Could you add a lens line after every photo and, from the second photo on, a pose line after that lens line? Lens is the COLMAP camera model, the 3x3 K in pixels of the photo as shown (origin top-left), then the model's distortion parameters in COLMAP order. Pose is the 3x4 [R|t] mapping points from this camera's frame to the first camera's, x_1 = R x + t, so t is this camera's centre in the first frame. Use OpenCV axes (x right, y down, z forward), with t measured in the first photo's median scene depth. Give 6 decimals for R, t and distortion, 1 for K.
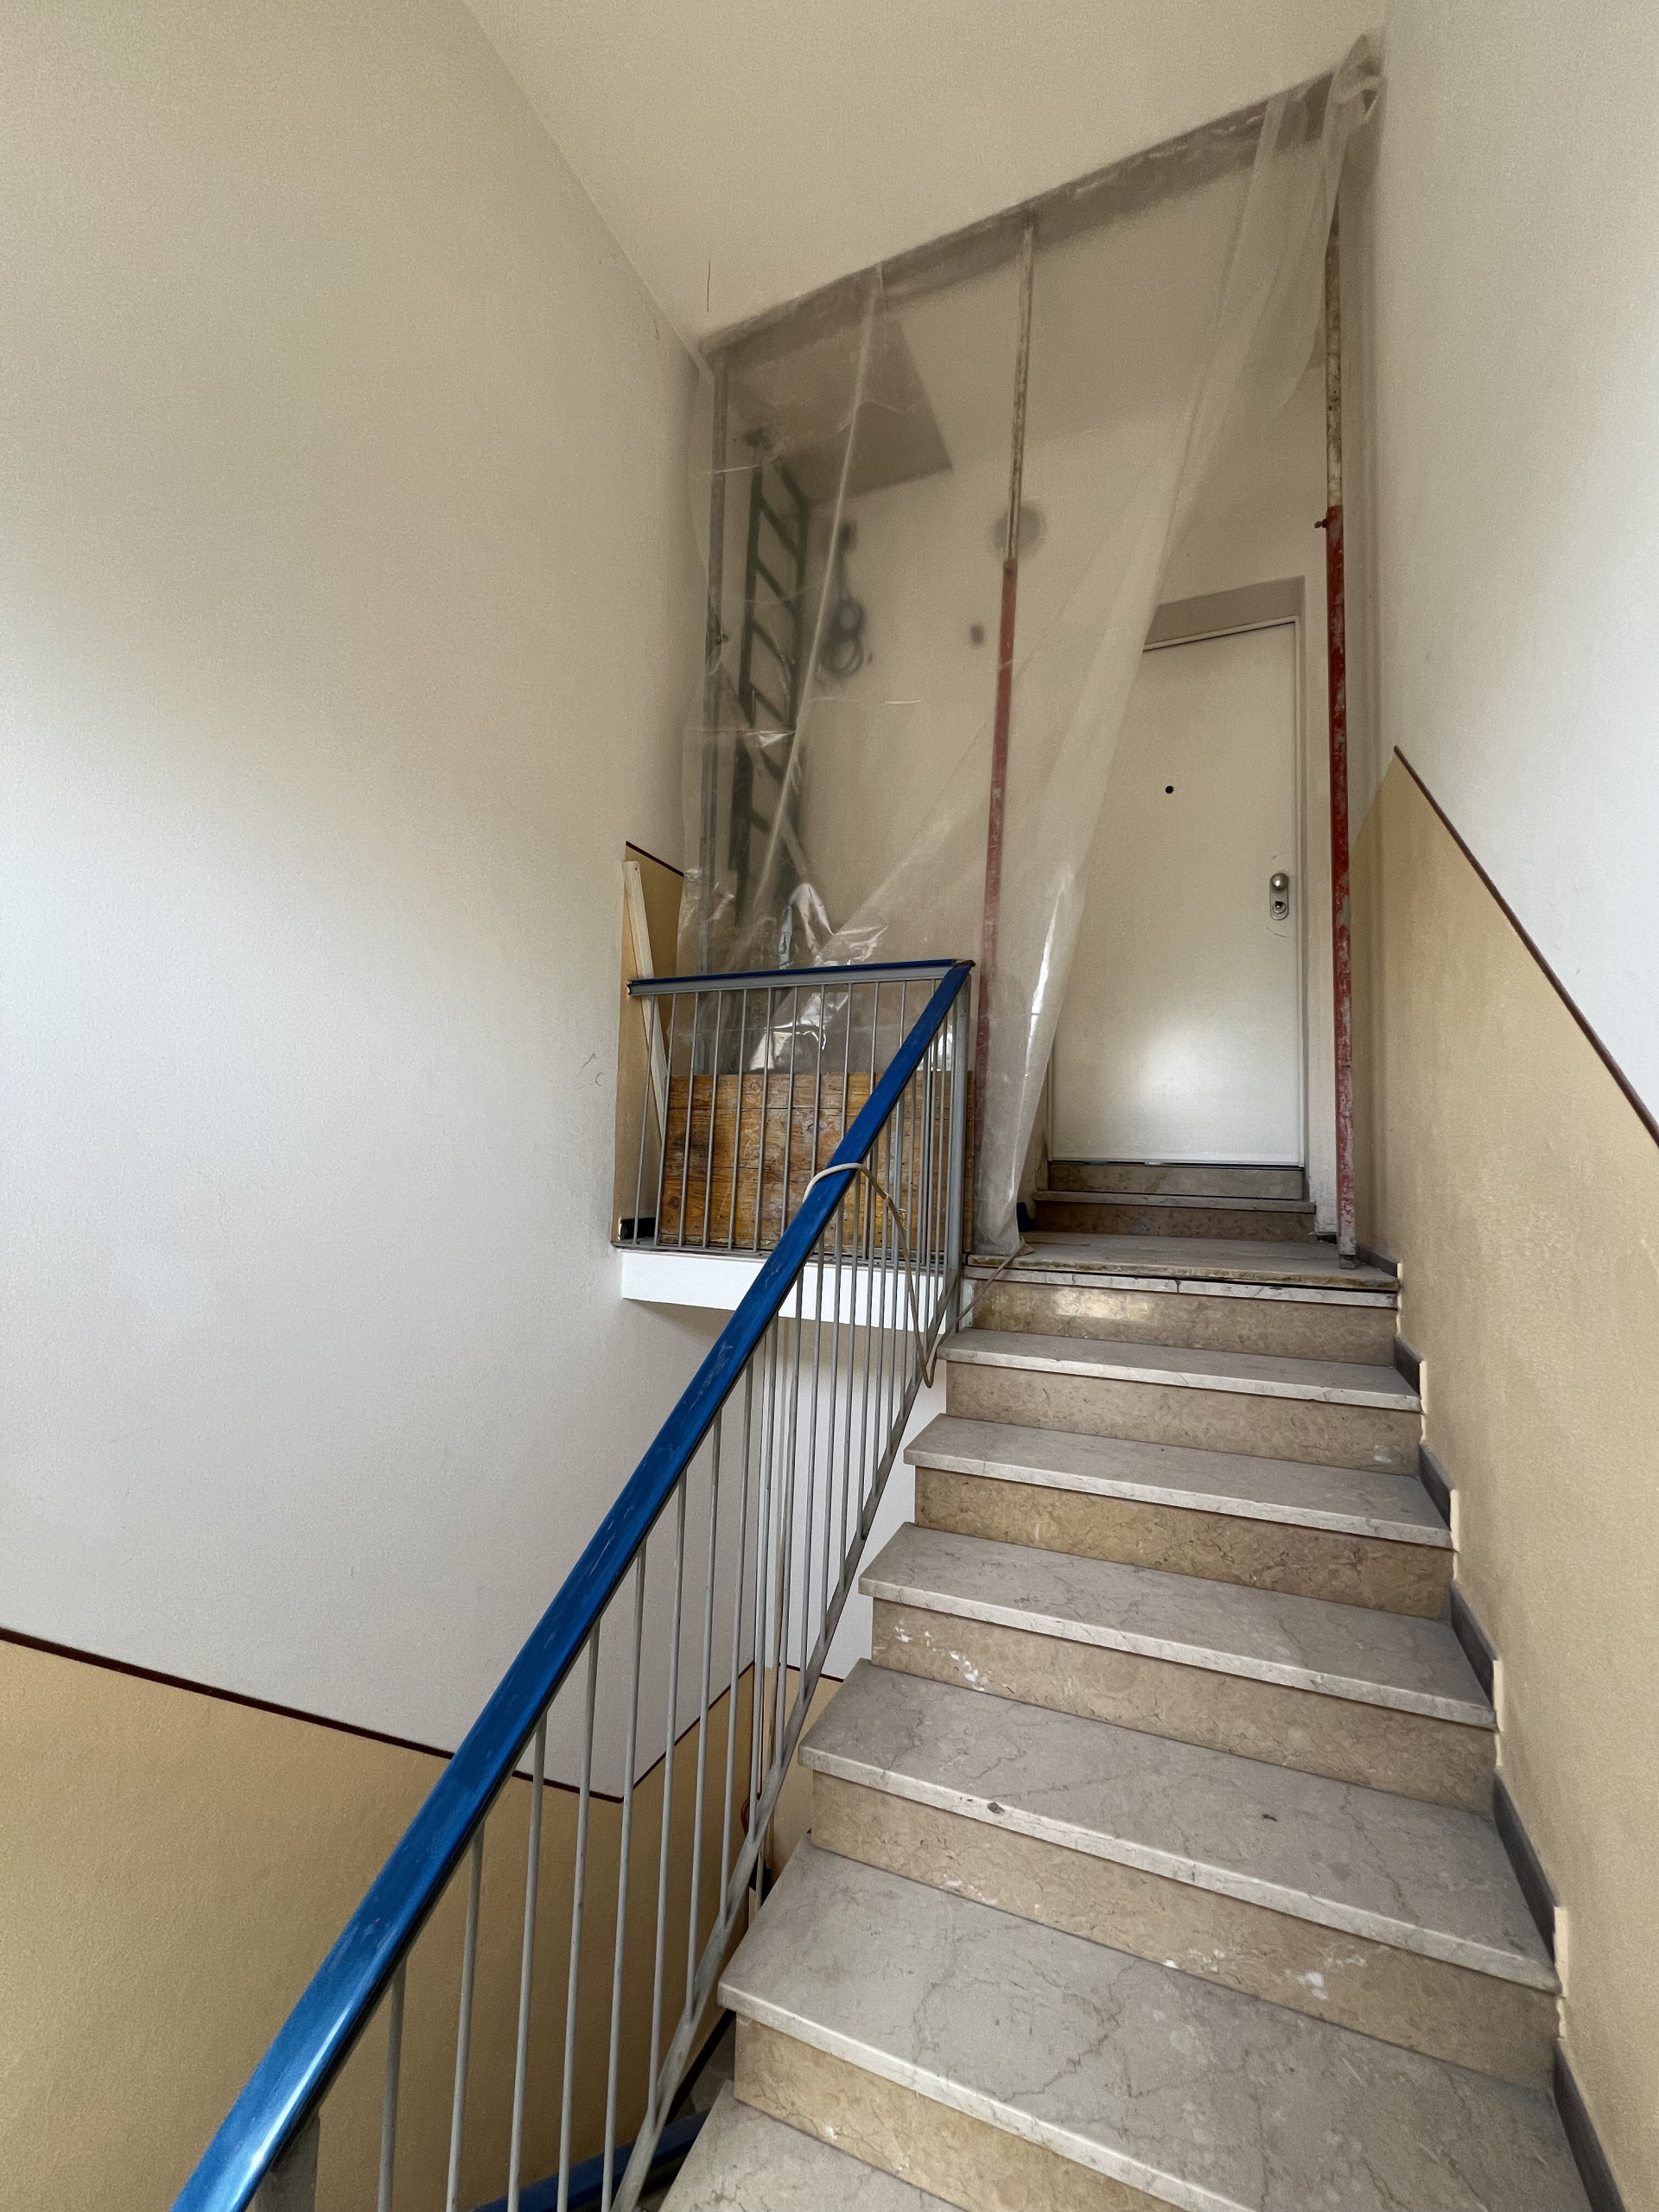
lens RADIAL K [[887.0, 0, 827.9], [0, 887.0, 1113.1], [0, 0, 1]] dist [-0.001632, 0.000079]
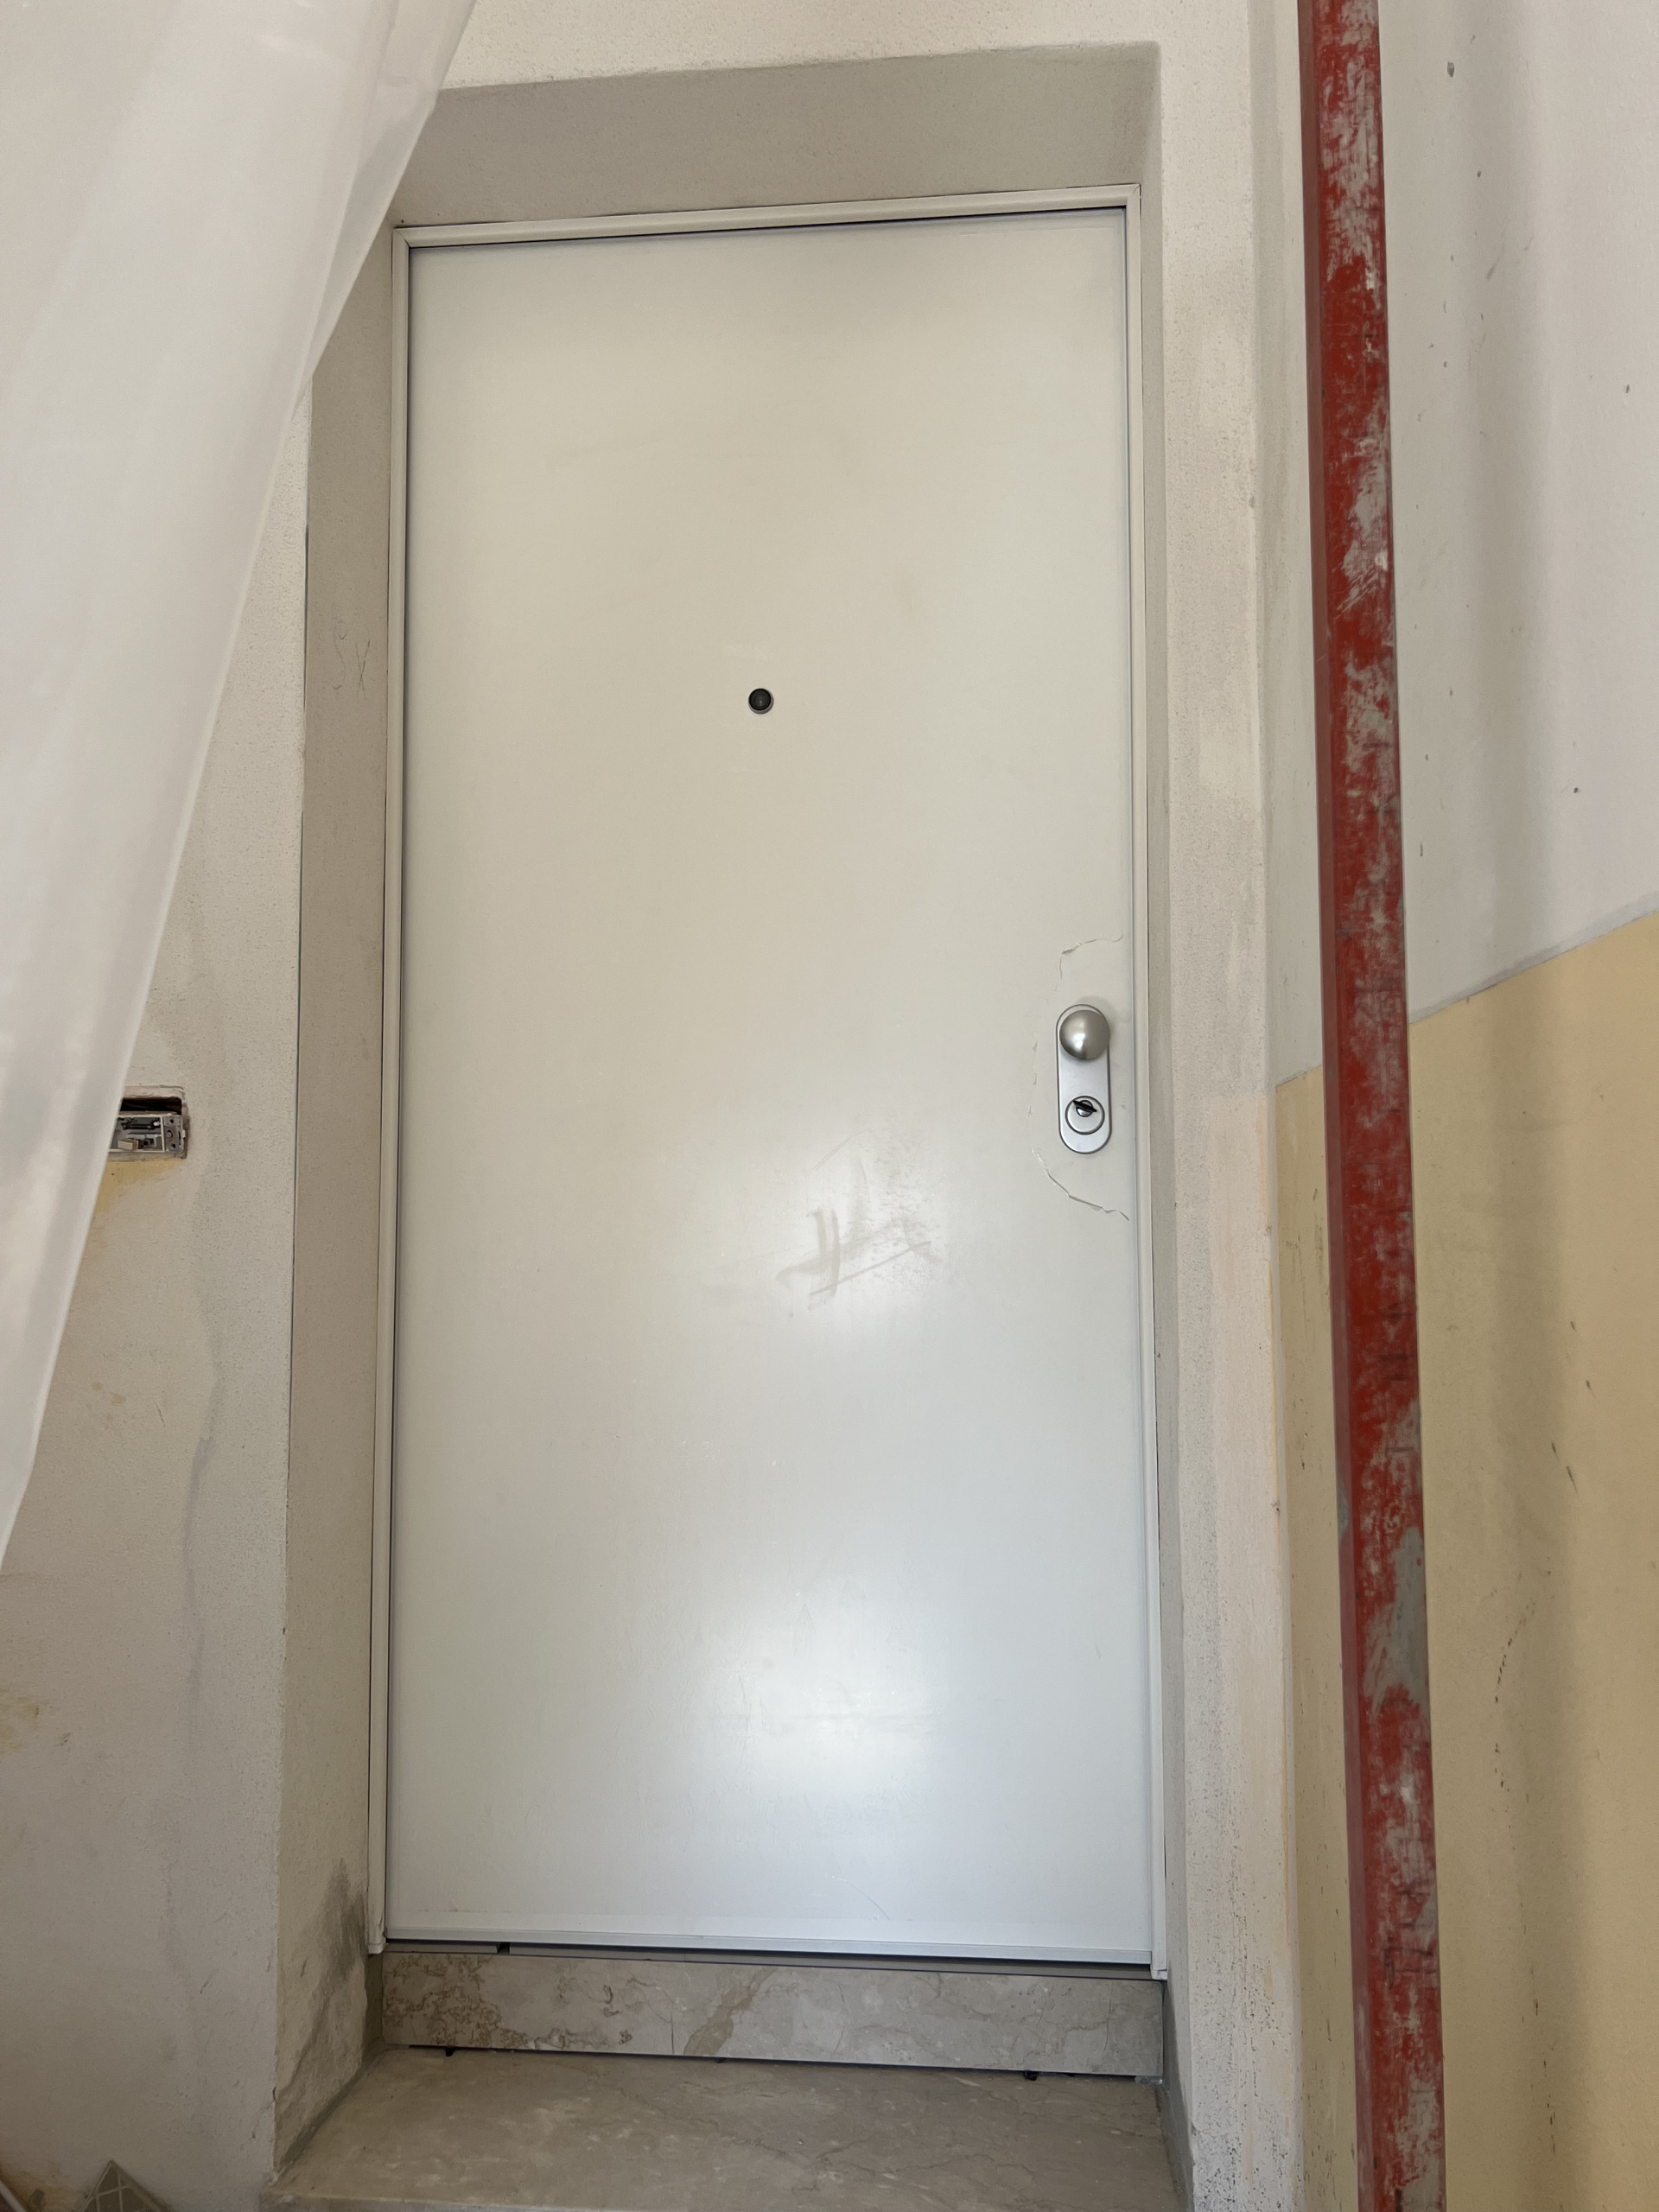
lens RADIAL K [[1683.0, 0, 834.0], [0, 1683.0, 1105.9], [0, 0, 1]] dist [-0.009357, -0.002300]
pose [[0.947630, -0.000486, 0.319371, 0.240956], [0.007160, 0.999780, -0.019724, -0.229703], [-0.319291, 0.020978, 0.947425, 0.476954]]
